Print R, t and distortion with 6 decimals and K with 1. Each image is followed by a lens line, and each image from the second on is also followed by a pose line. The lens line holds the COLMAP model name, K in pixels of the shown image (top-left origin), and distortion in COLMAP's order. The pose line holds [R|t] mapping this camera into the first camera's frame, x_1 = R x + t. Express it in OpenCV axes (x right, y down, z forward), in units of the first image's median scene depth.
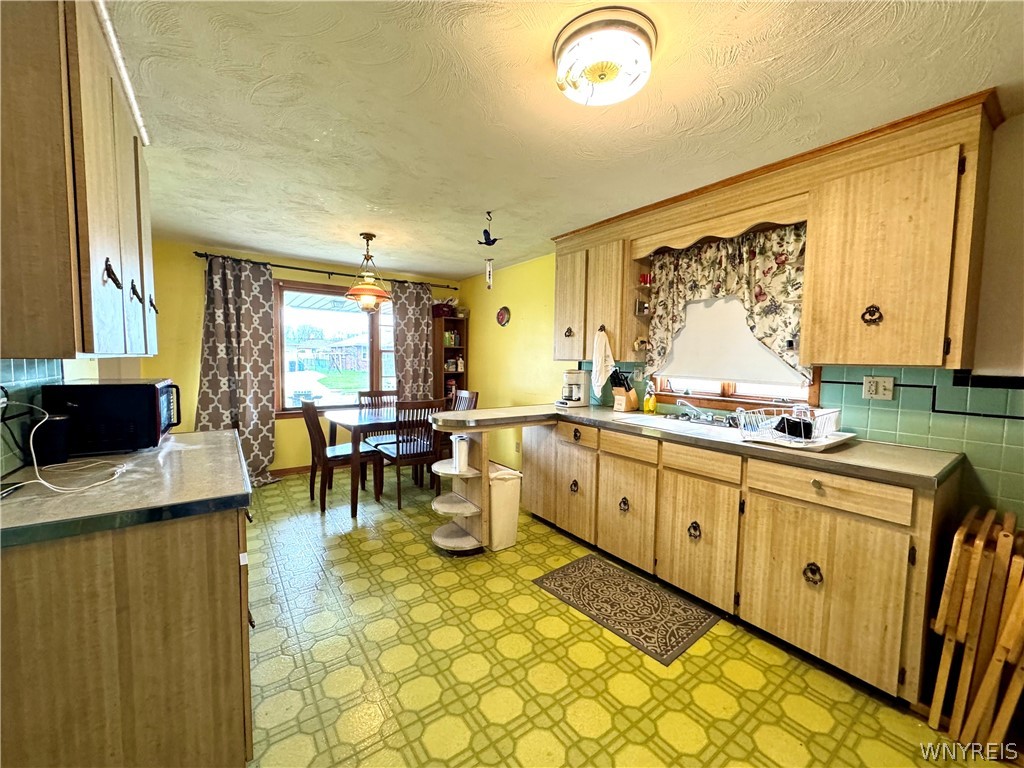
lens RADIAL K [[403.9, 0, 510.1], [0, 403.9, 384.6], [0, 0, 1]] dist [-0.003928, -0.000852]
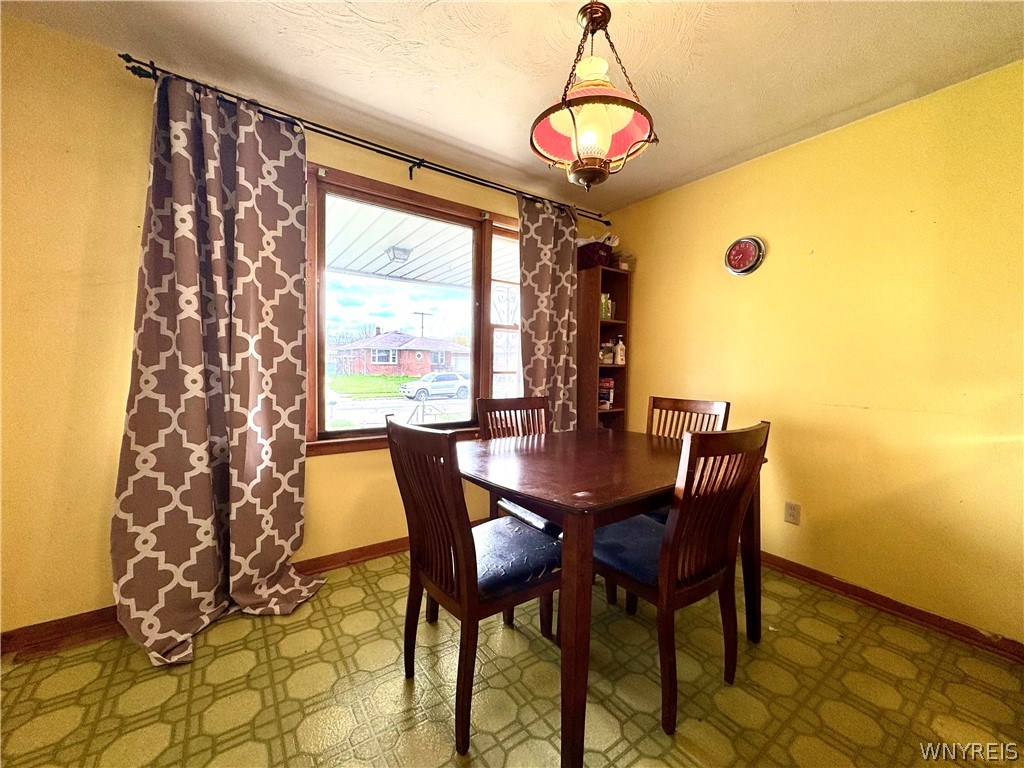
lens RADIAL K [[403.9, 0, 515.3], [0, 403.9, 386.7], [0, 0, 1]] dist [-0.003928, -0.000852]
pose [[0.999812, 0.000280, 0.019406, -0.364155], [-0.000026, 0.999915, -0.013073, 0.009629], [-0.019408, 0.013070, 0.999726, 0.546060]]
